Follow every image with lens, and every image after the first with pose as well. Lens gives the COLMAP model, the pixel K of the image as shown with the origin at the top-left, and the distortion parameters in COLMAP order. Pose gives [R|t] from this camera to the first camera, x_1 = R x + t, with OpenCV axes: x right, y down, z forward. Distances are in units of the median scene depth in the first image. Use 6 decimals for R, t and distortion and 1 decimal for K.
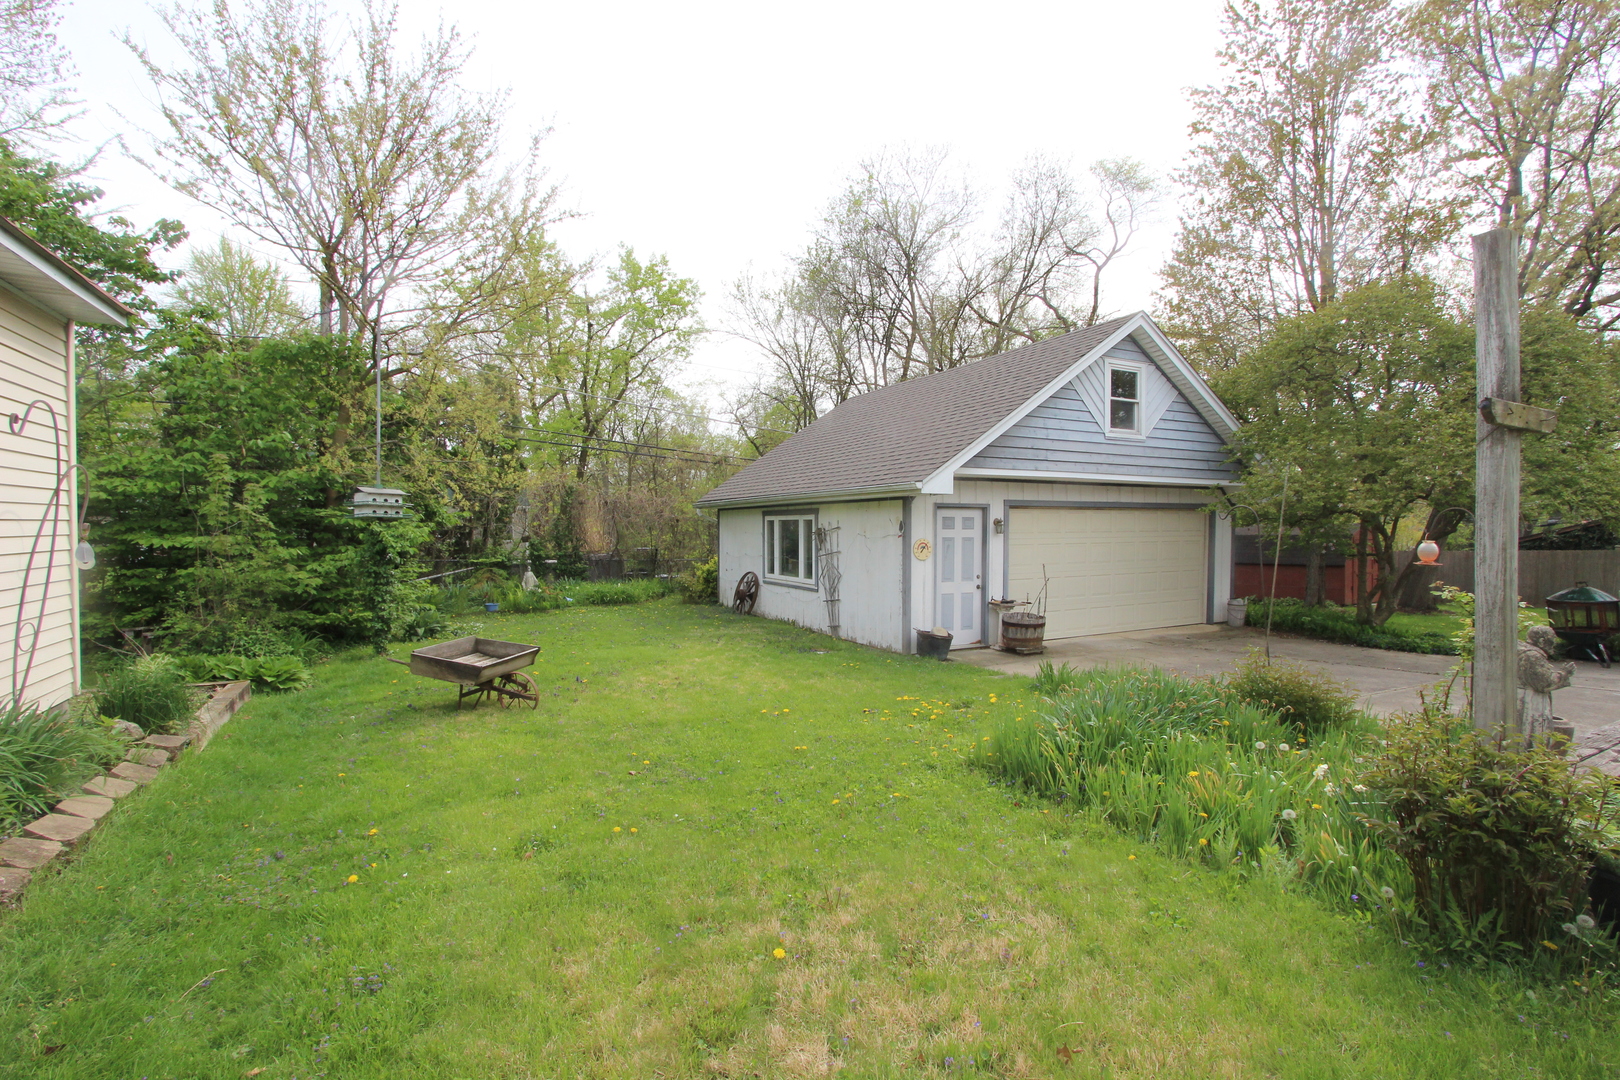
lens RADIAL K [[749.9, 0, 811.2], [0, 749.9, 532.7], [0, 0, 1]] dist [-0.018403, 0.000445]
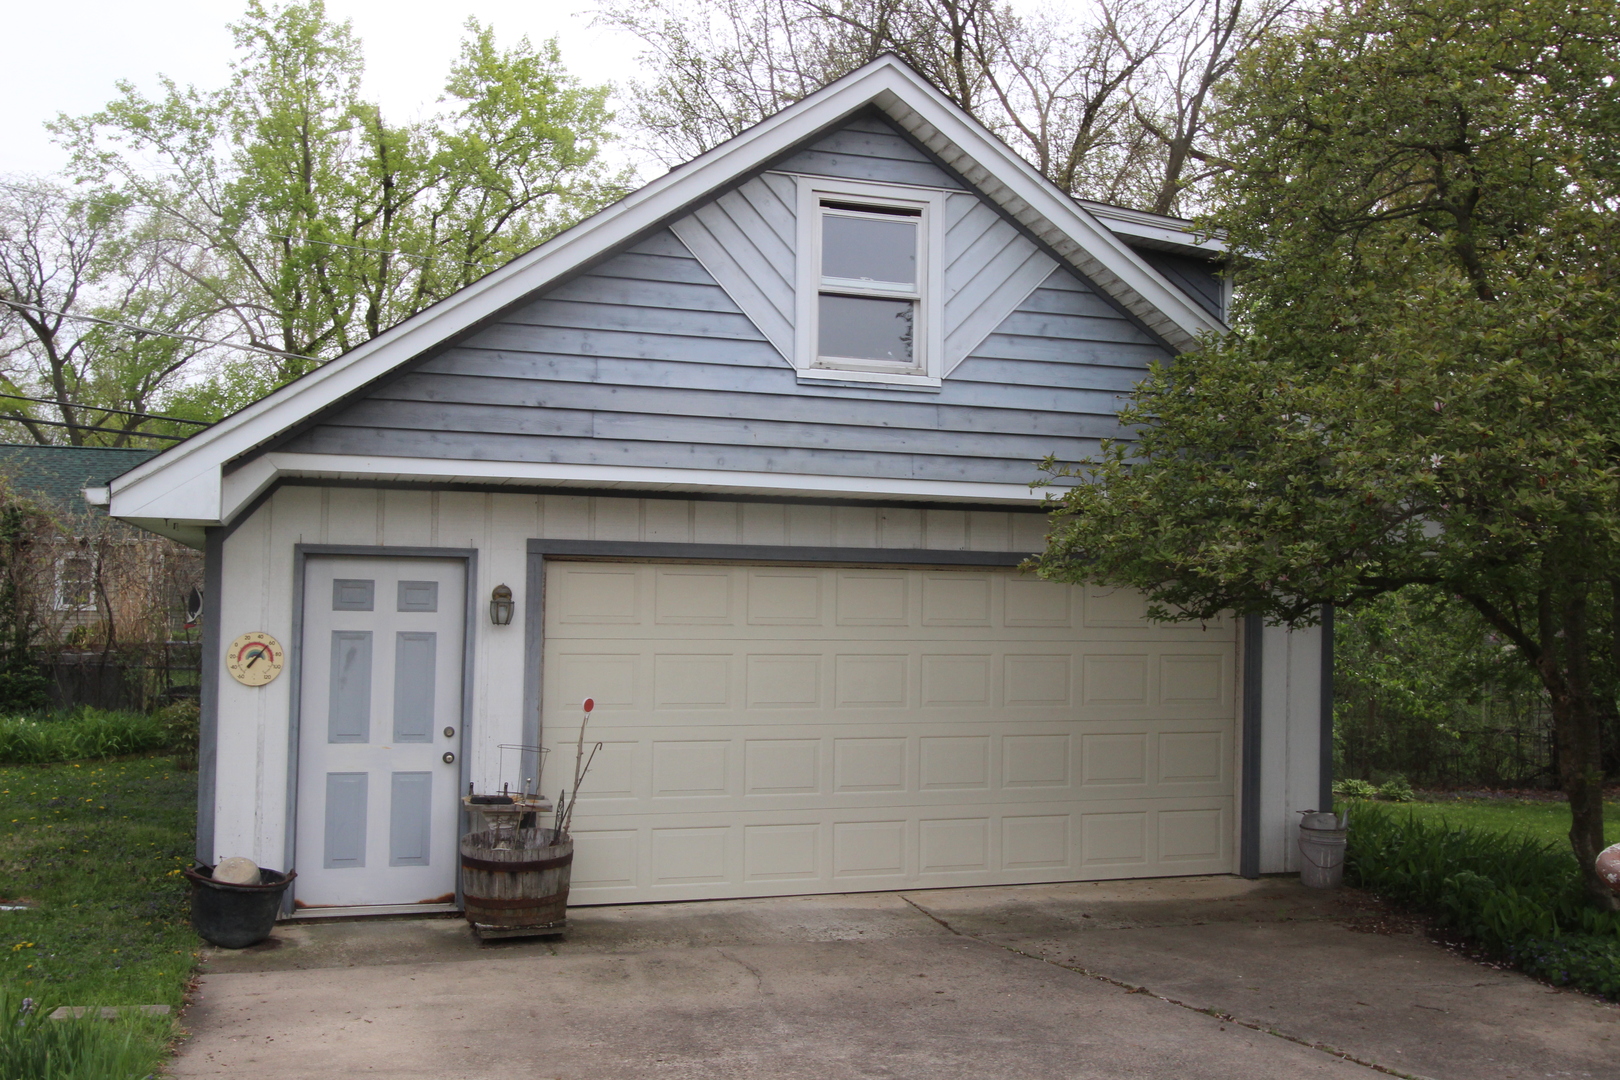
lens RADIAL K [[1535.4, 0, 811.1], [0, 1535.4, 547.6], [0, 0, 1]] dist [0.013728, 0.000000]
pose [[0.983736, 0.011228, -0.179270, 0.549406], [-0.019332, 0.998865, -0.043522, -0.007037], [0.178578, 0.046280, 0.982837, 0.228794]]
